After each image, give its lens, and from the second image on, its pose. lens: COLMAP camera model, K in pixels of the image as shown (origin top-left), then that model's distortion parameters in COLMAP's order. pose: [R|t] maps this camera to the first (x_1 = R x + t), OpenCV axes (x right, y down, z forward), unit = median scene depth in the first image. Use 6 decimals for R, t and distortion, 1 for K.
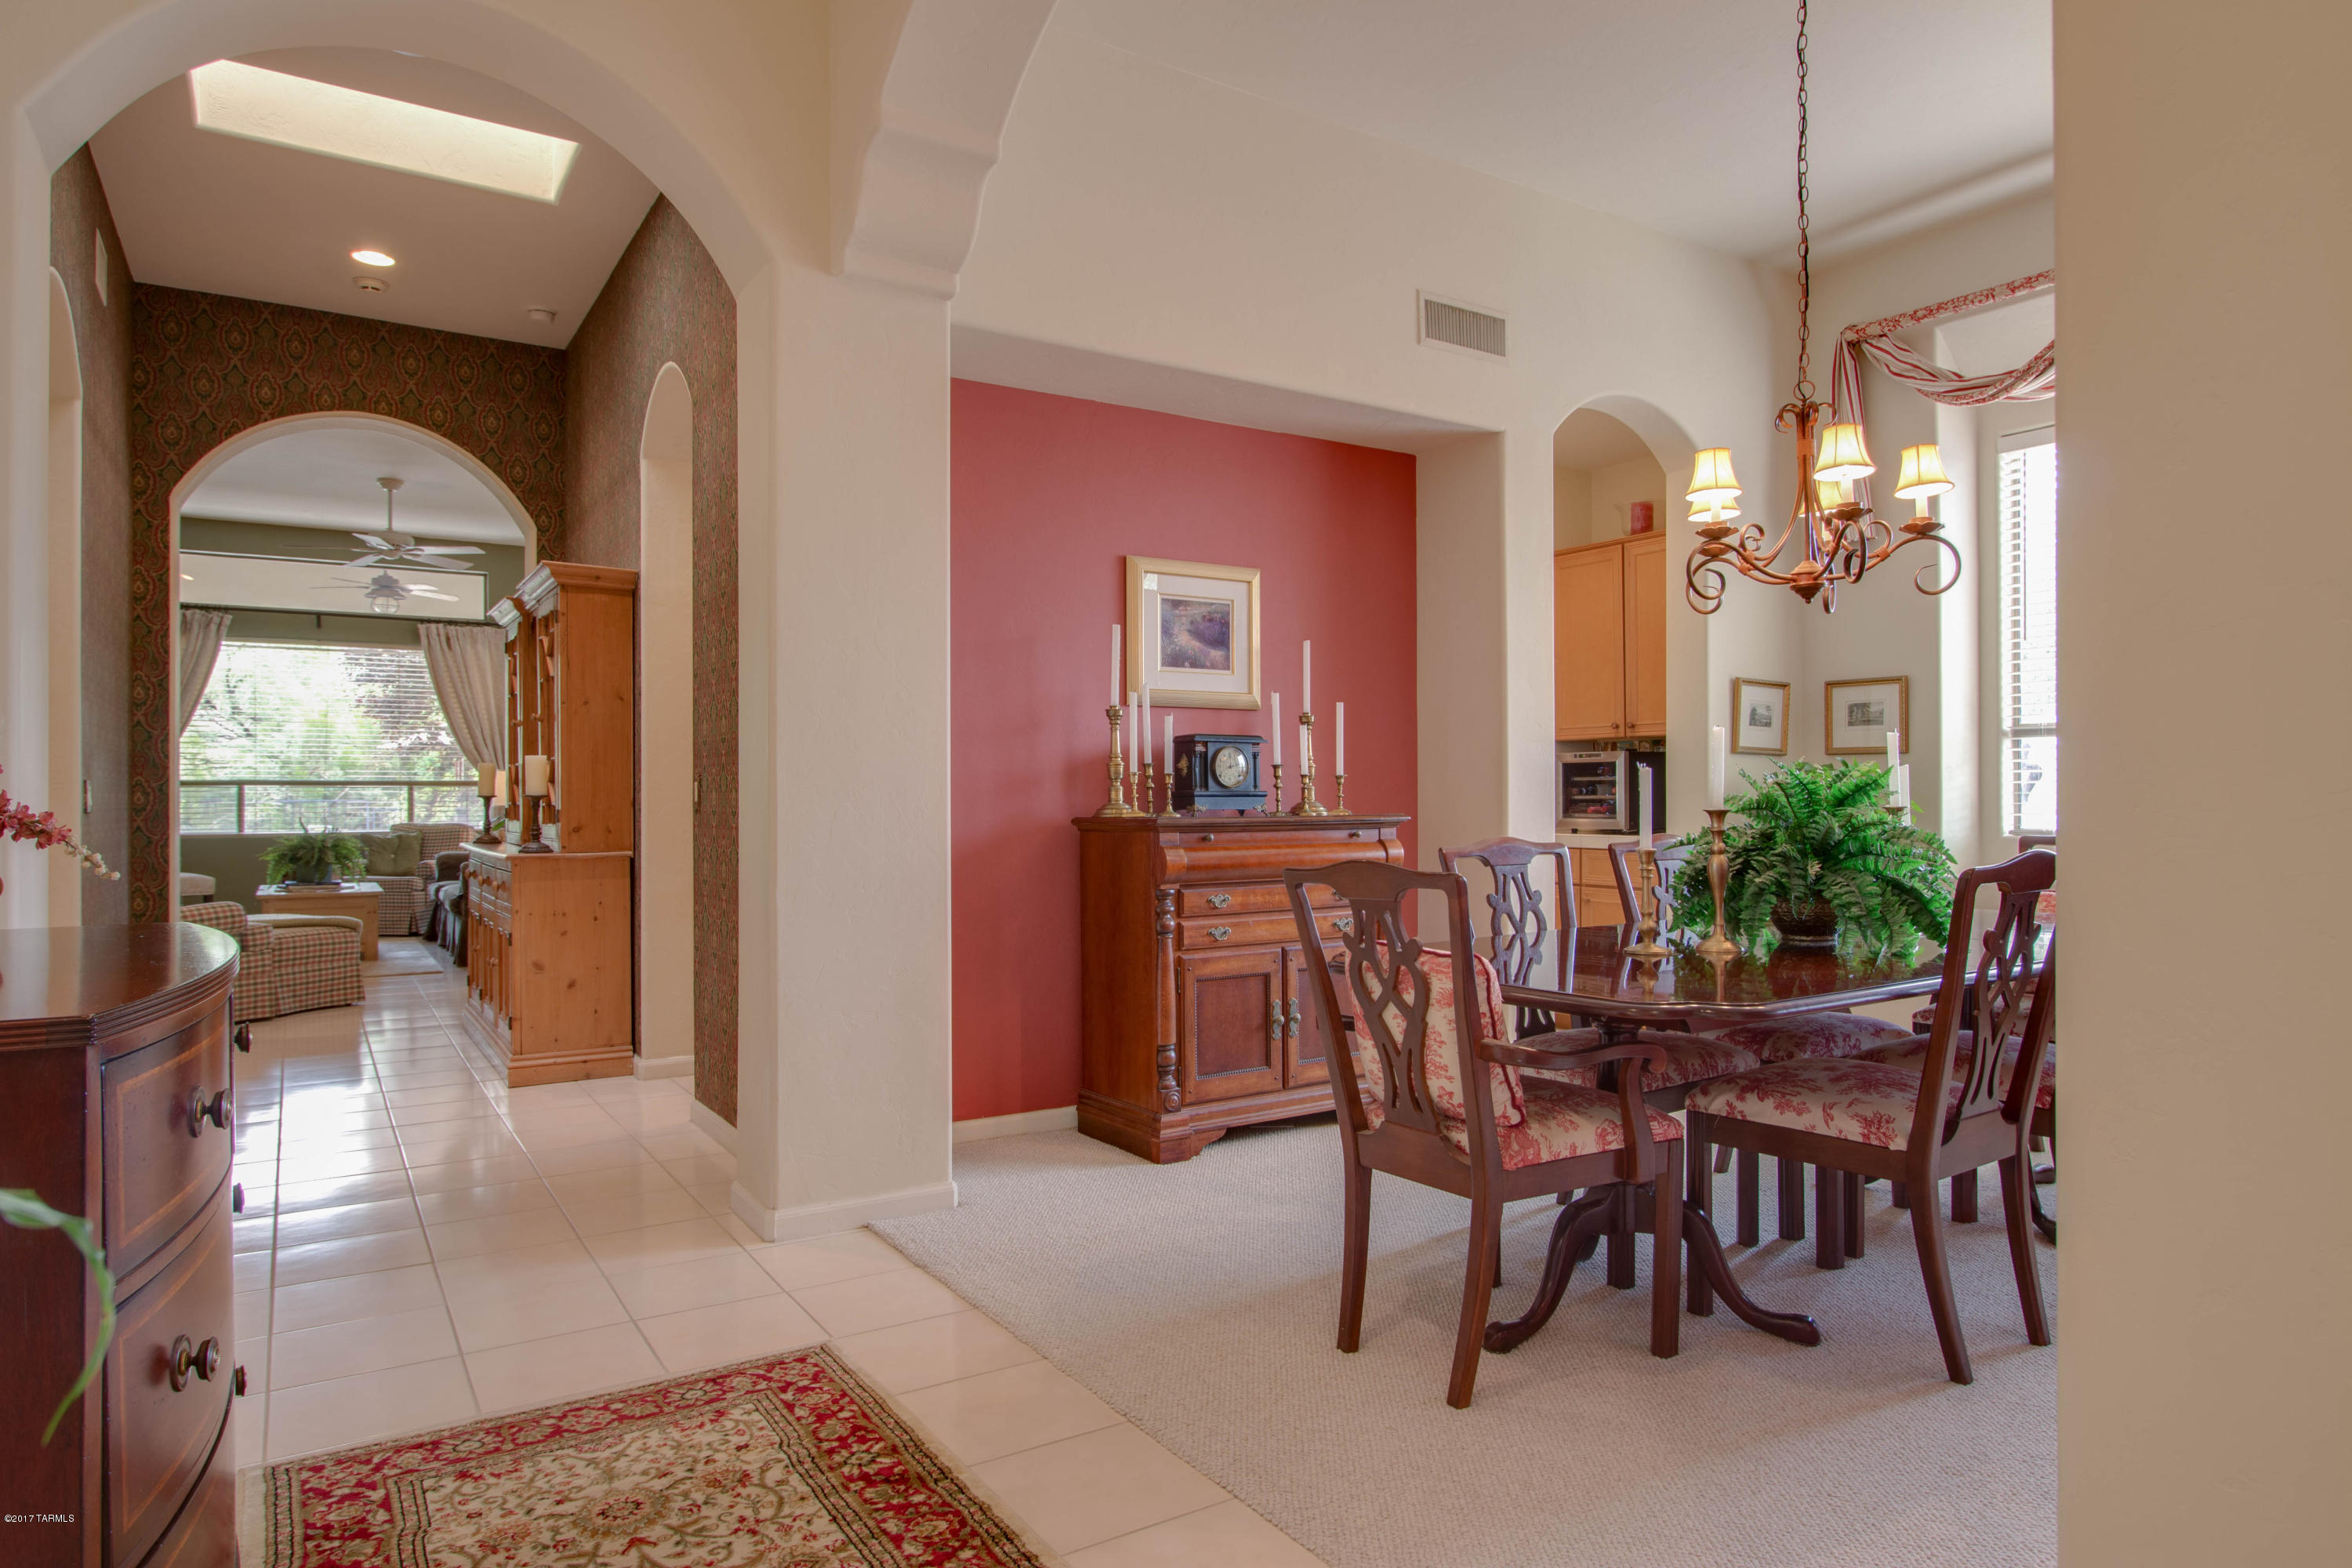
lens RADIAL K [[1413.6, 0, 1180.9], [0, 1413.6, 788.6], [0, 0, 1]] dist [-0.008221, -0.001037]
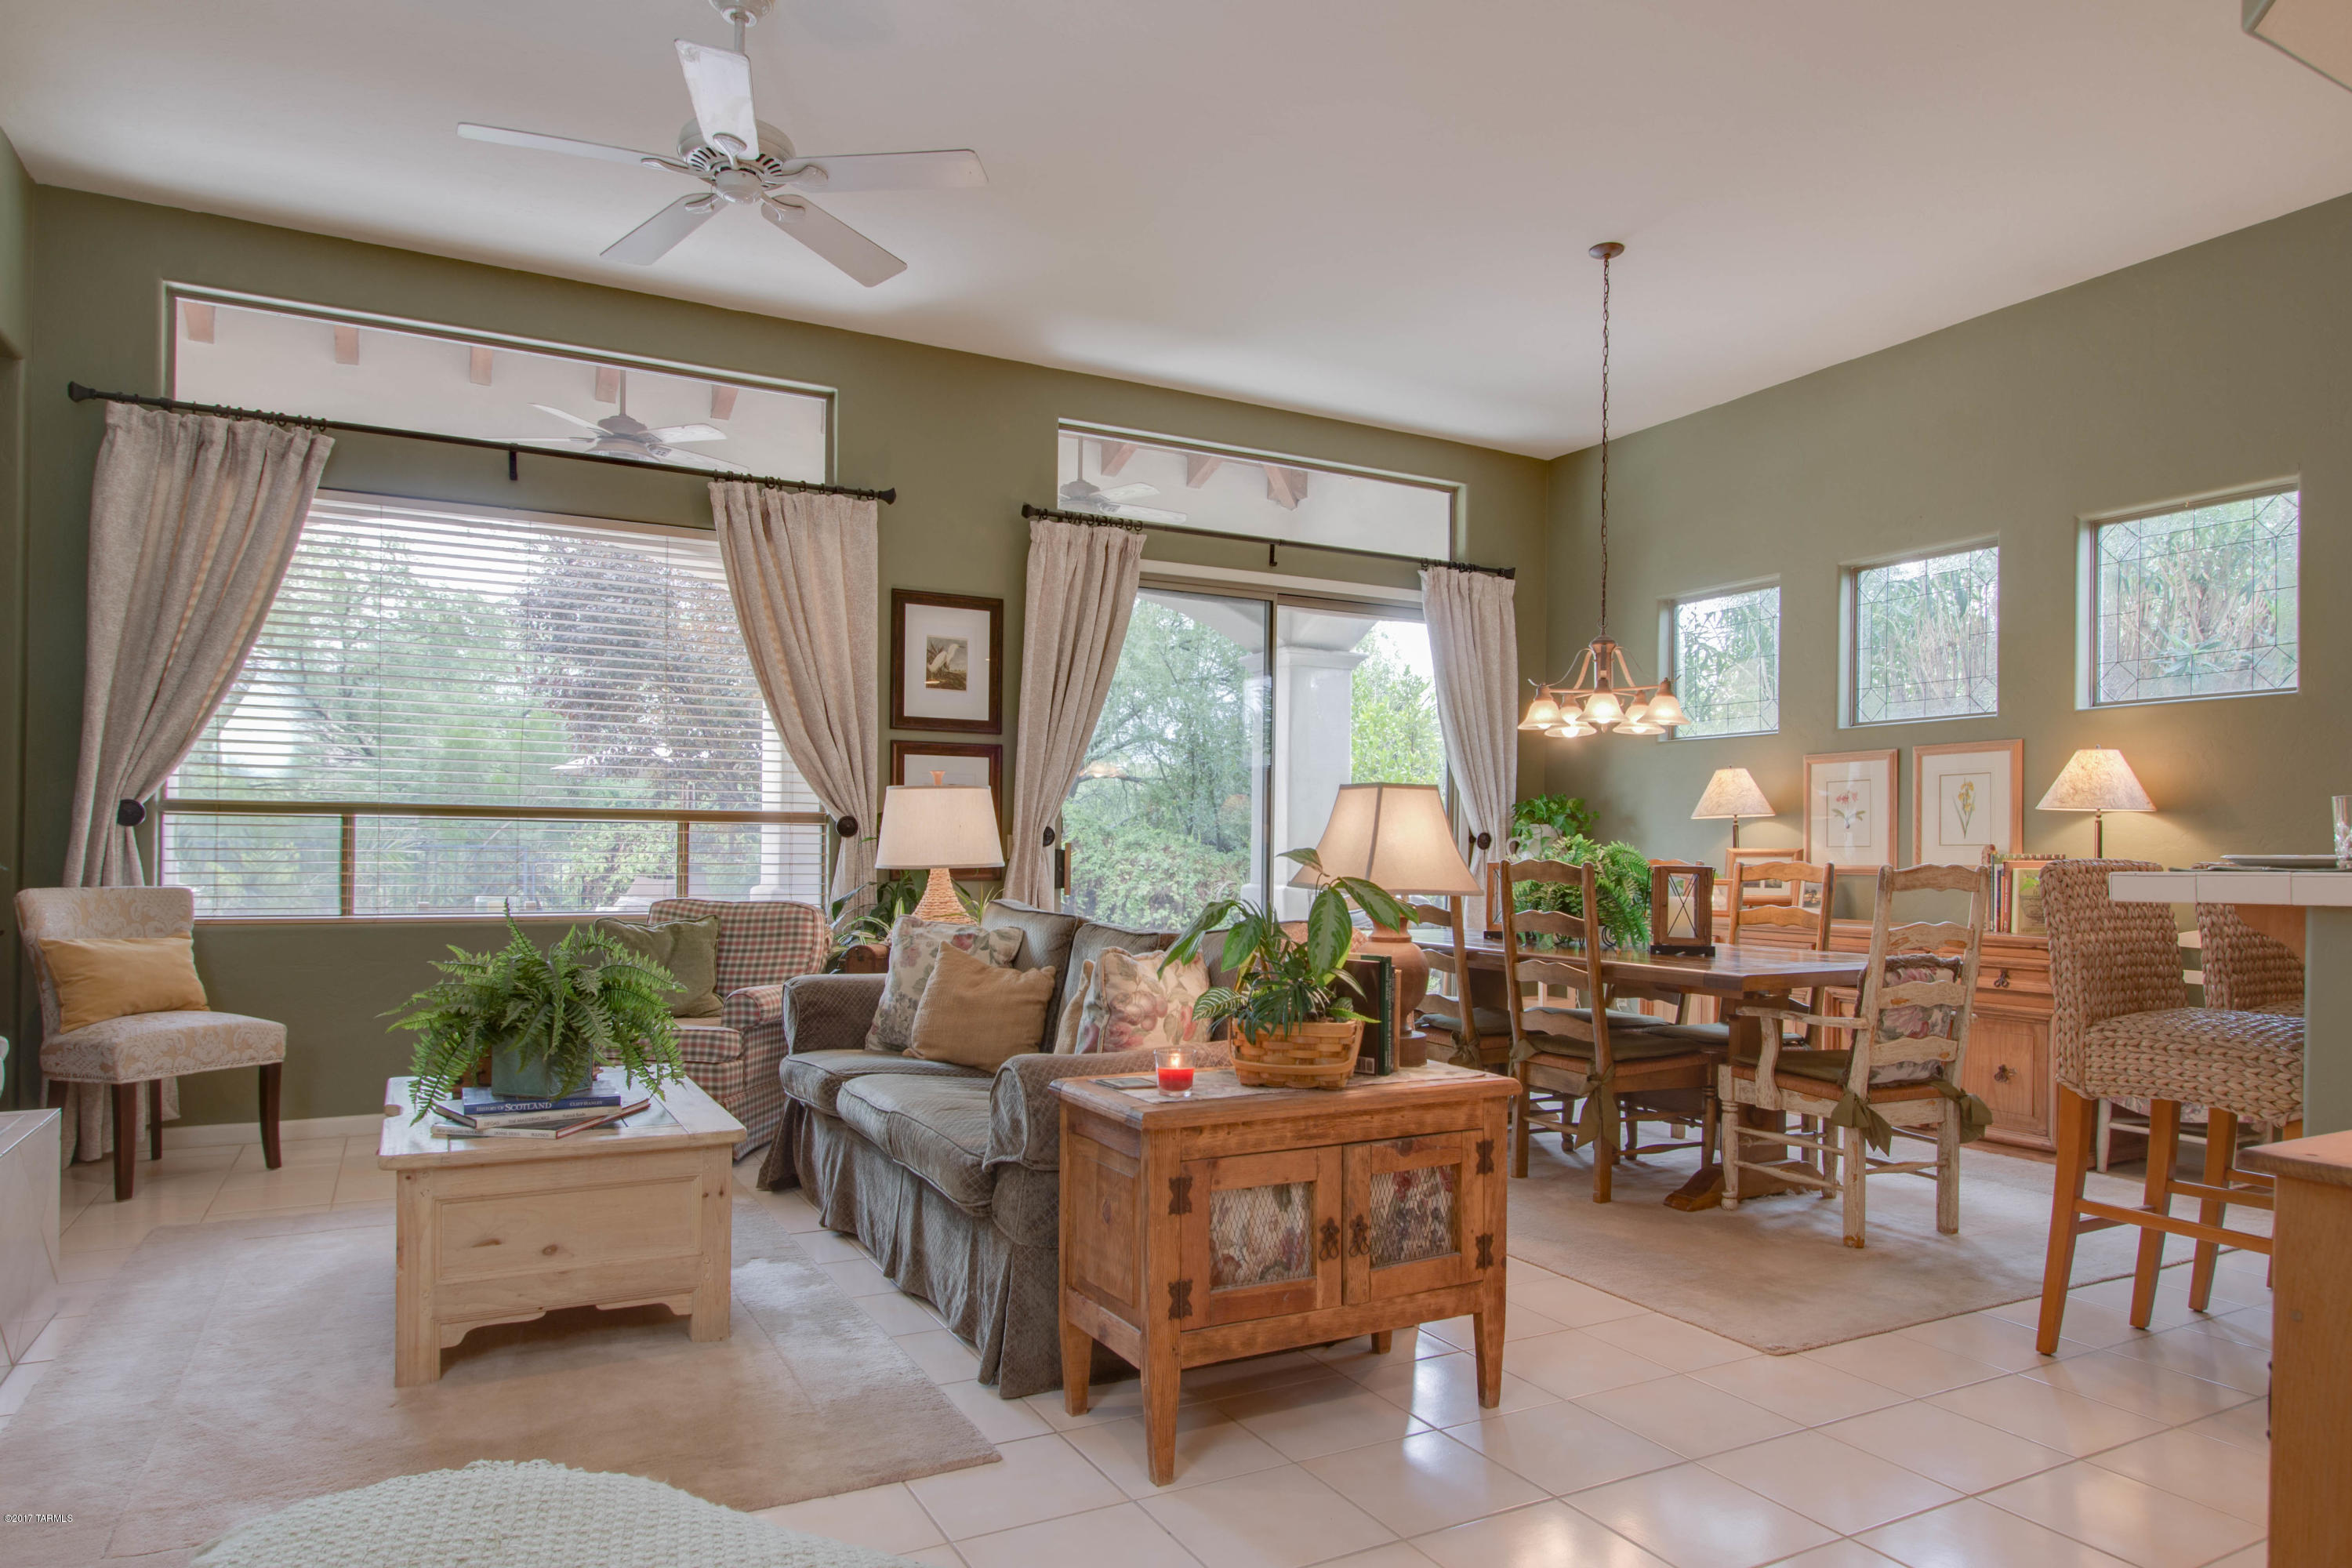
lens RADIAL K [[1413.6, 0, 1158.7], [0, 1413.6, 845.9], [0, 0, 1]] dist [-0.008221, -0.001037]
pose [[0.997046, 0.012963, -0.075700, -0.359202], [-0.012877, 0.999916, 0.001624, 0.004450], [0.075715, -0.000644, 0.997129, 0.546199]]
